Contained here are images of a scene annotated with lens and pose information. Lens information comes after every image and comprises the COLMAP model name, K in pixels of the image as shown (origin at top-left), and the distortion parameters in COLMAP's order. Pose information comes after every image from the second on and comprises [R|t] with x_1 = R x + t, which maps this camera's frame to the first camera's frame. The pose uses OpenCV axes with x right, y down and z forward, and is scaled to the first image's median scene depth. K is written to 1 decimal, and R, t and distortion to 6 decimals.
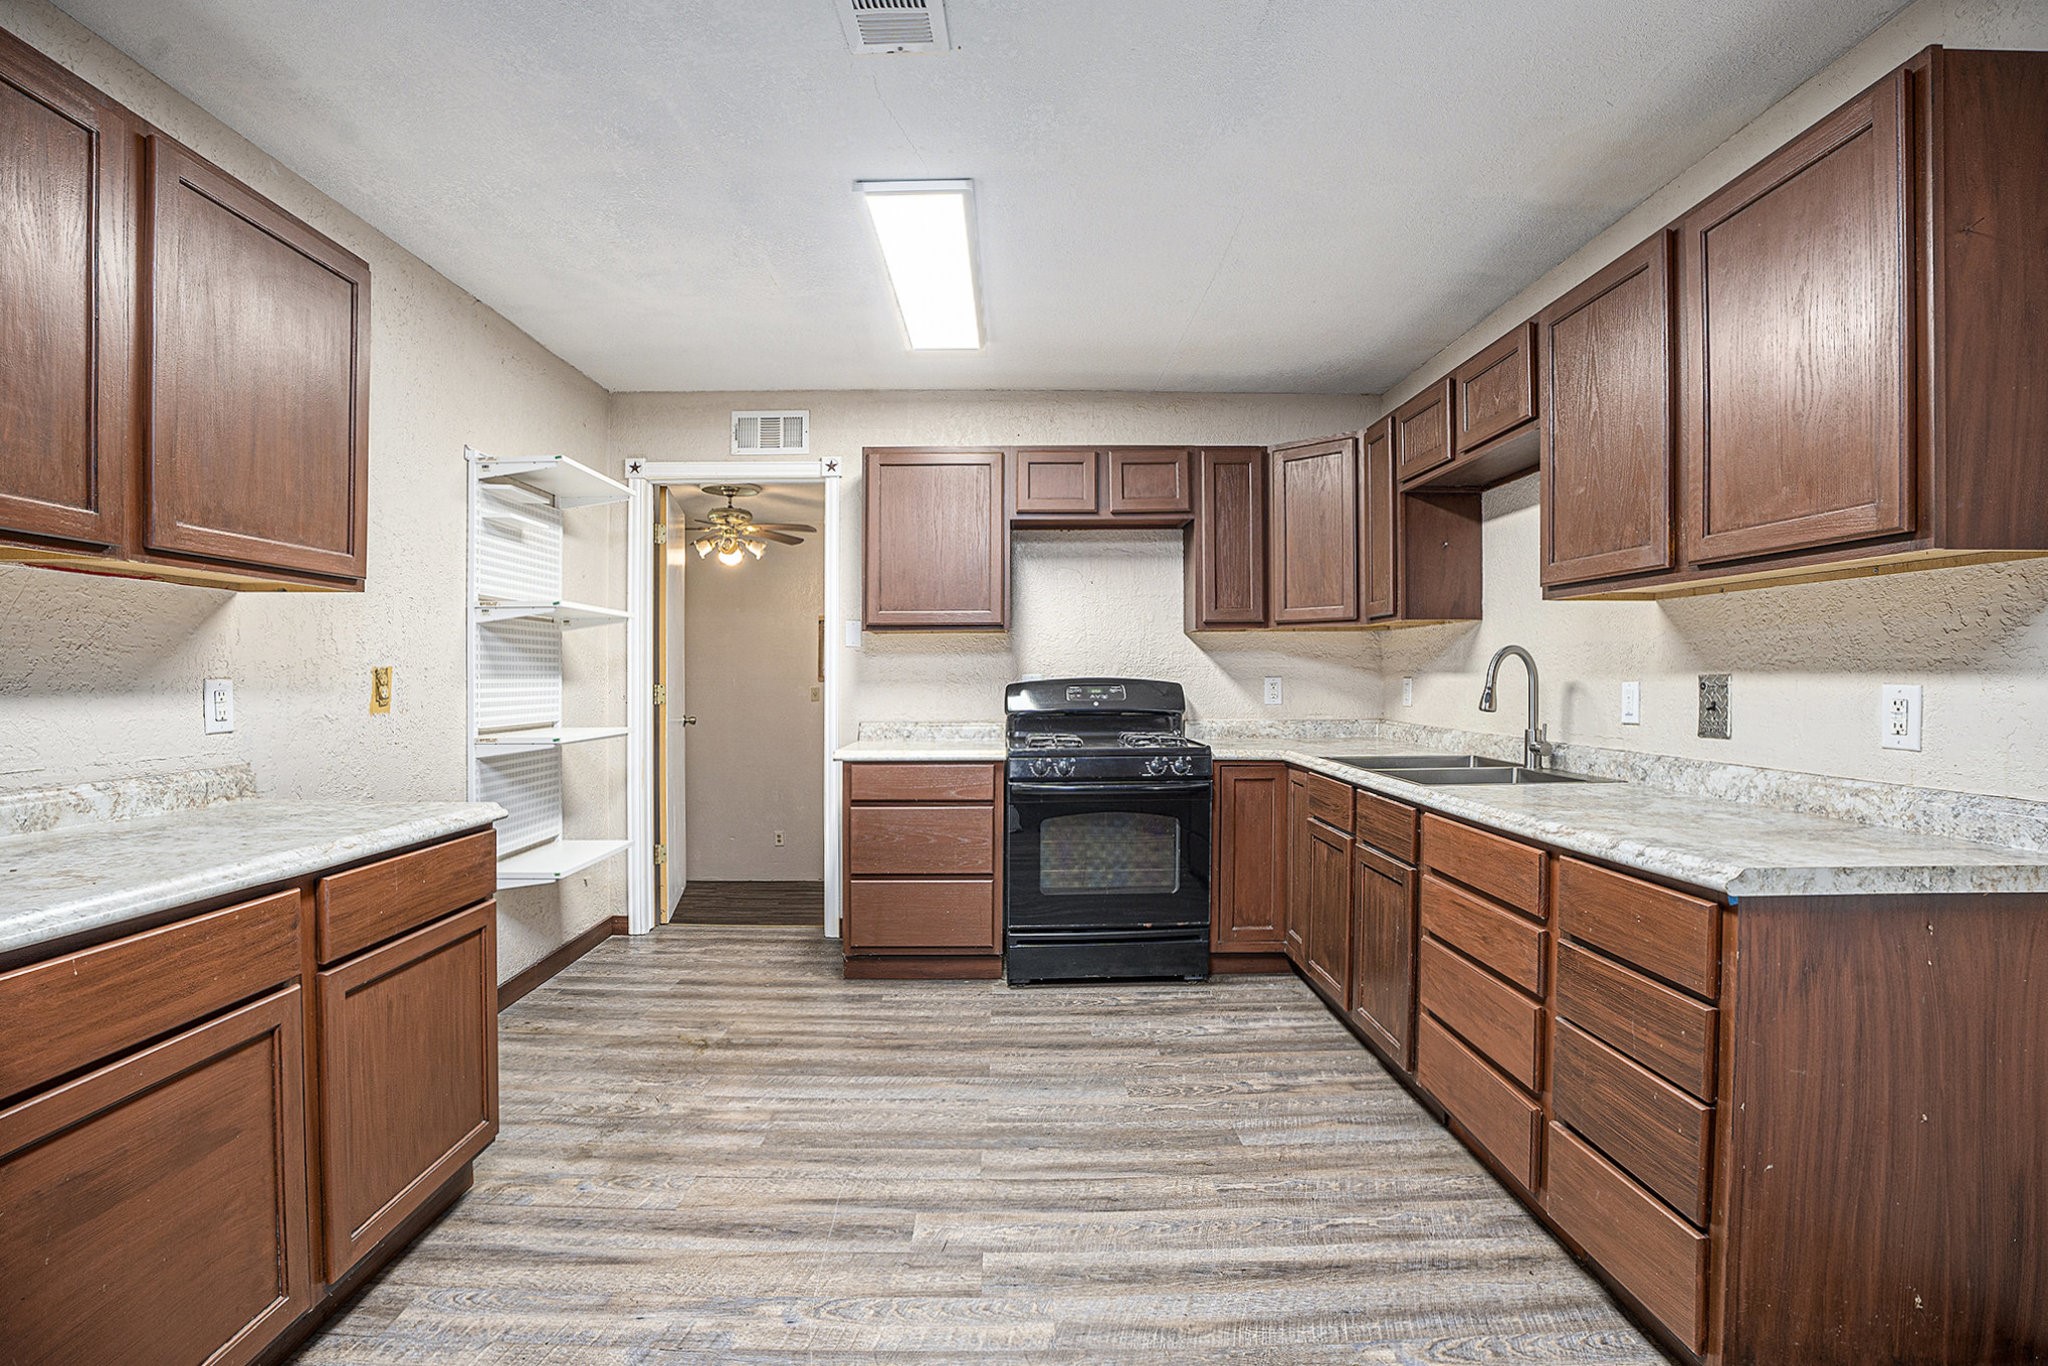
lens RADIAL K [[958.4, 0, 1019.5], [0, 958.4, 676.0], [0, 0, 1]] dist [-0.081726, 0.016542]
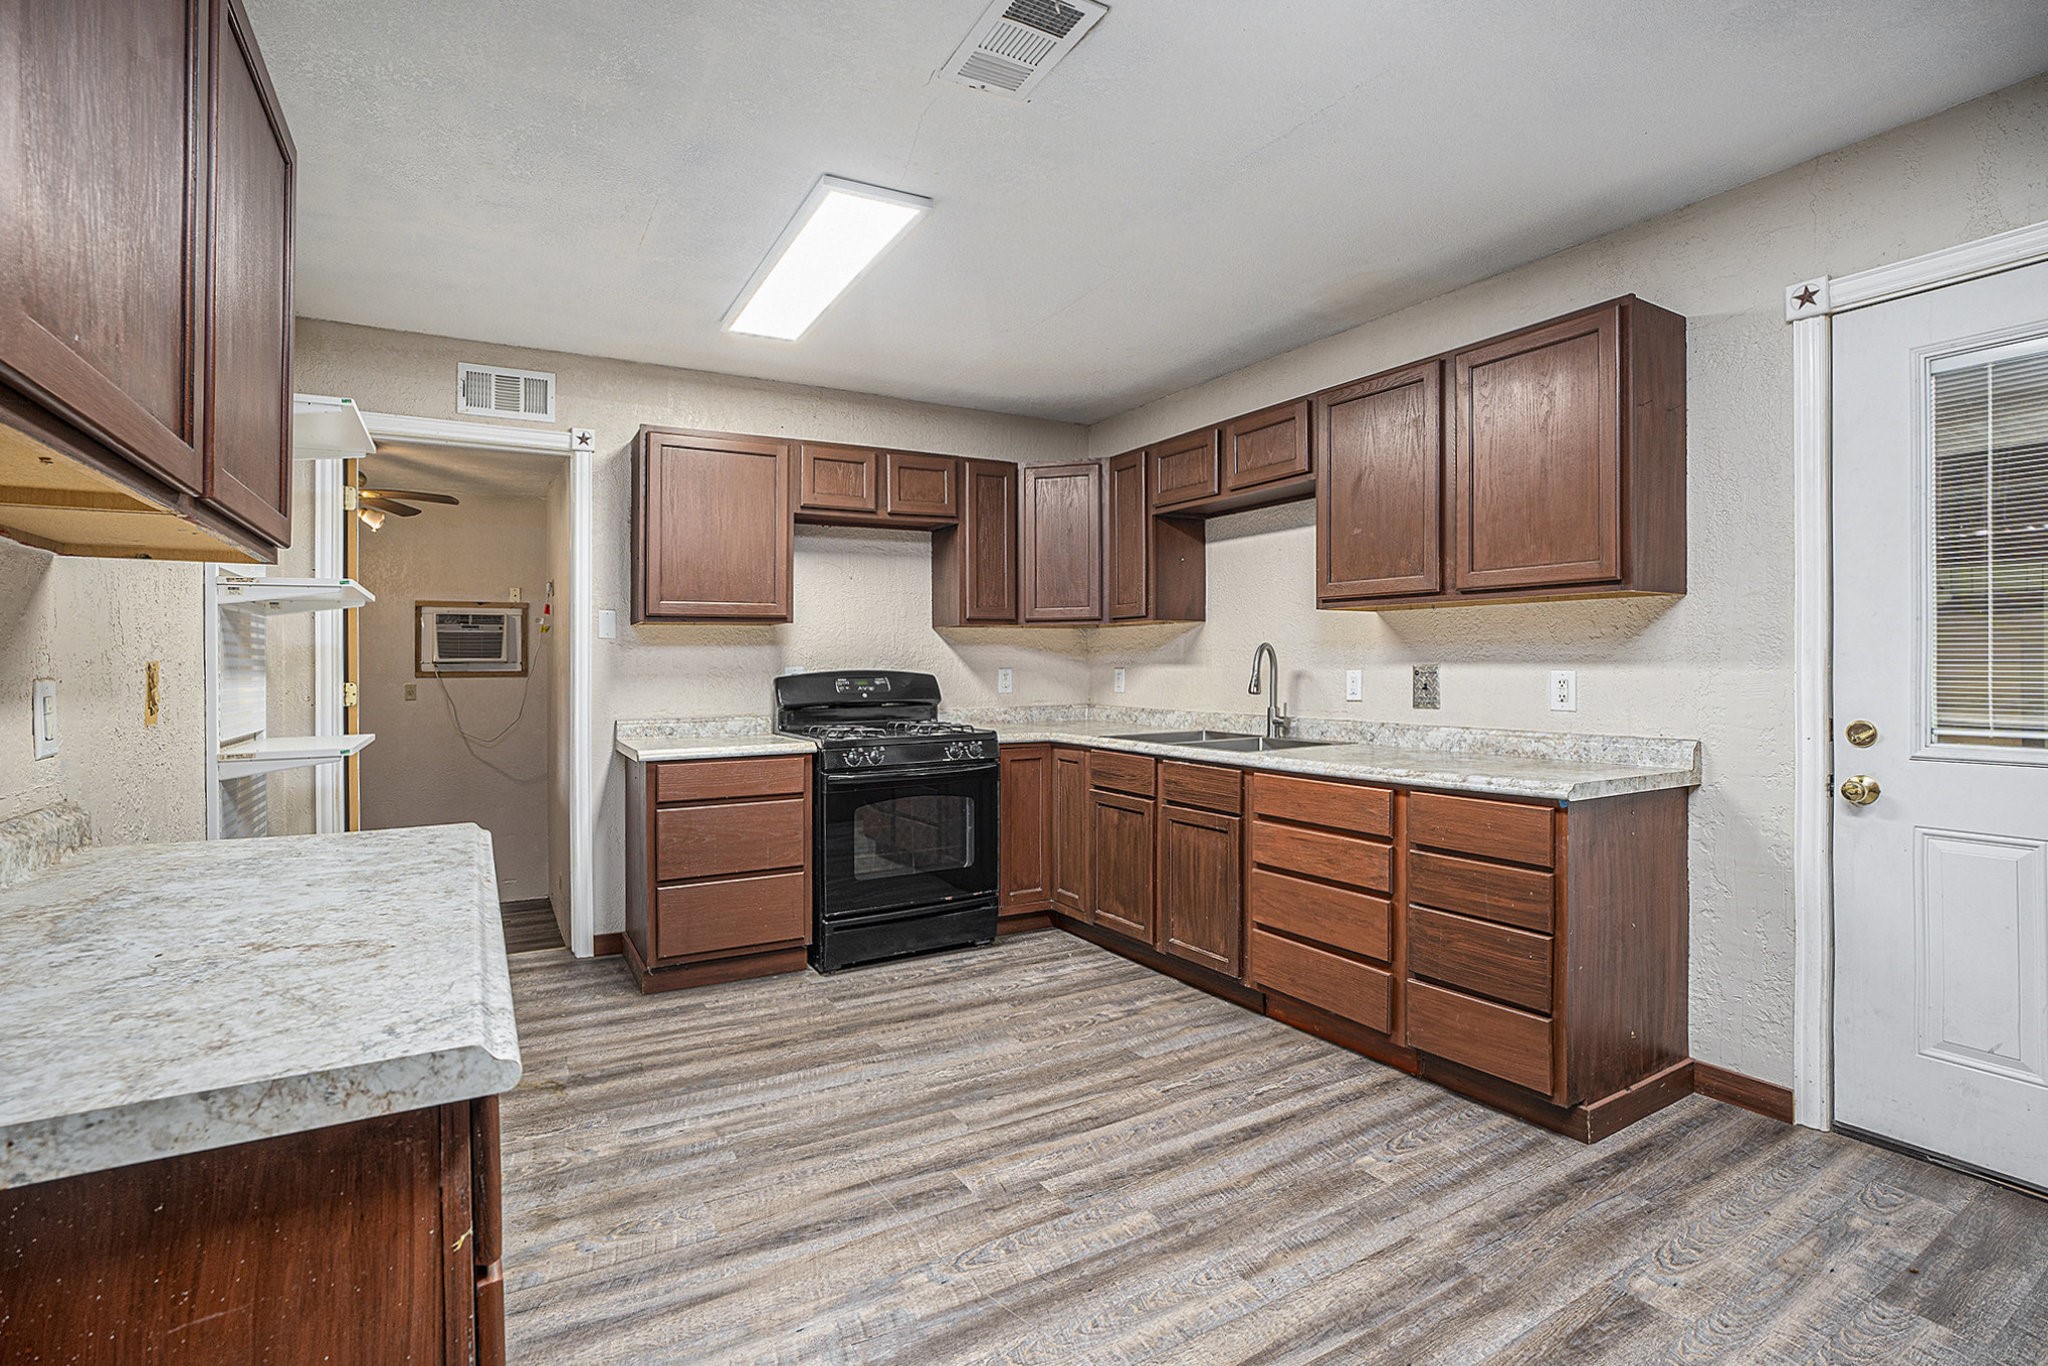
lens RADIAL K [[958.4, 0, 1019.5], [0, 958.4, 676.0], [0, 0, 1]] dist [-0.081726, 0.016542]
pose [[0.869216, -0.008815, 0.494353, -0.362824], [0.005189, 0.999949, 0.008706, -0.000048], [-0.494404, -0.005002, 0.869218, 0.020602]]
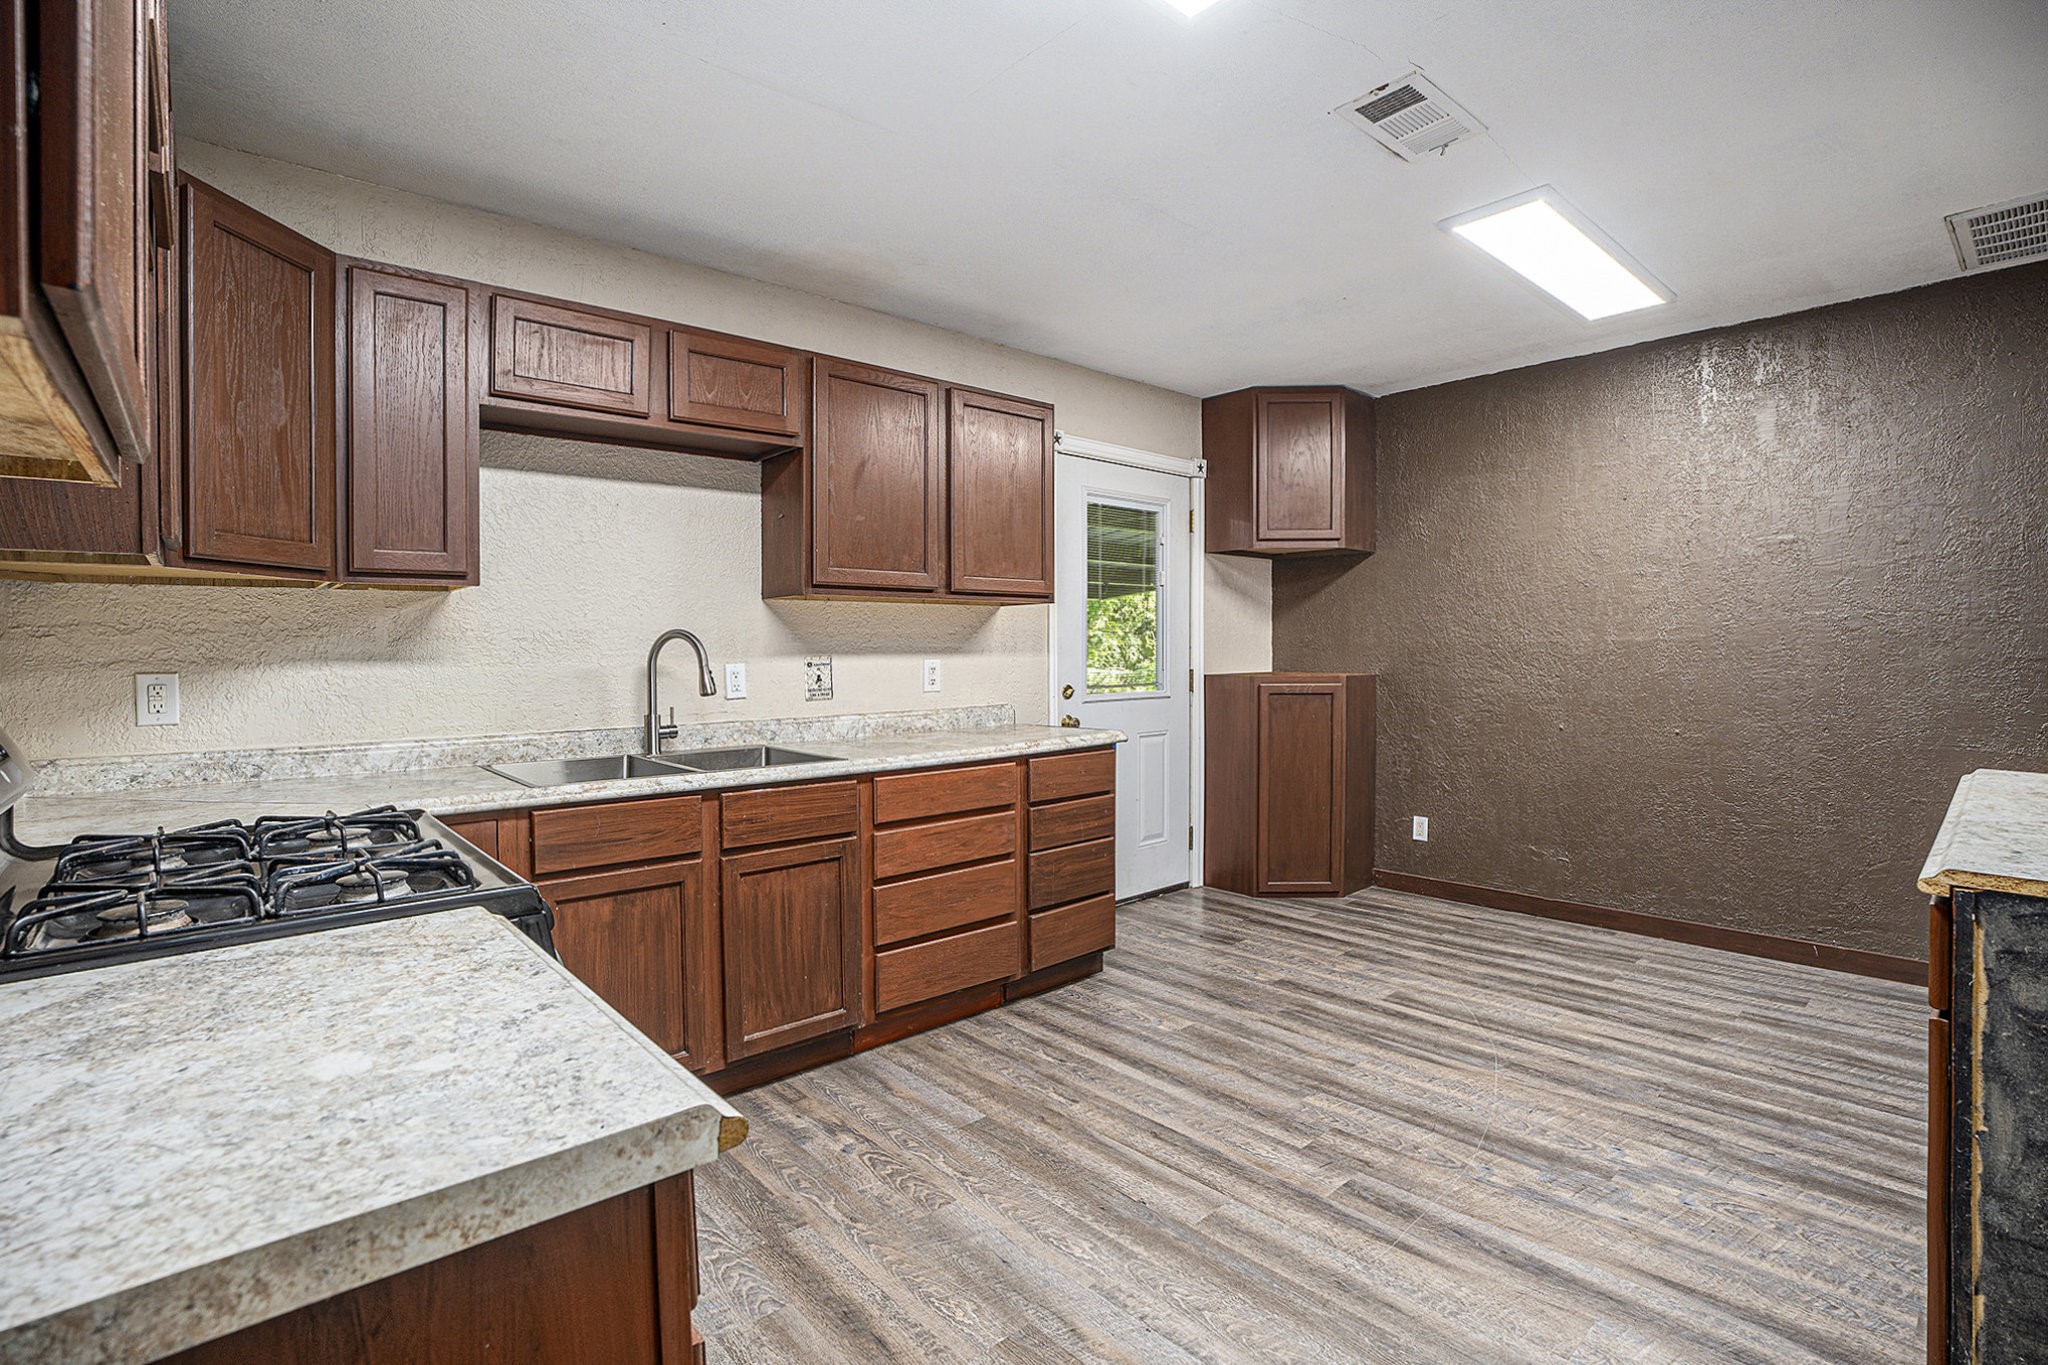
lens RADIAL K [[989.7, 0, 980.8], [0, 989.7, 682.6], [0, 0, 1]] dist [-0.085623, 0.039280]
pose [[-0.644939, -0.015421, 0.764078, -0.411315], [0.013994, 0.999390, 0.031982, -0.004135], [-0.764106, 0.031319, -0.644330, 1.224805]]
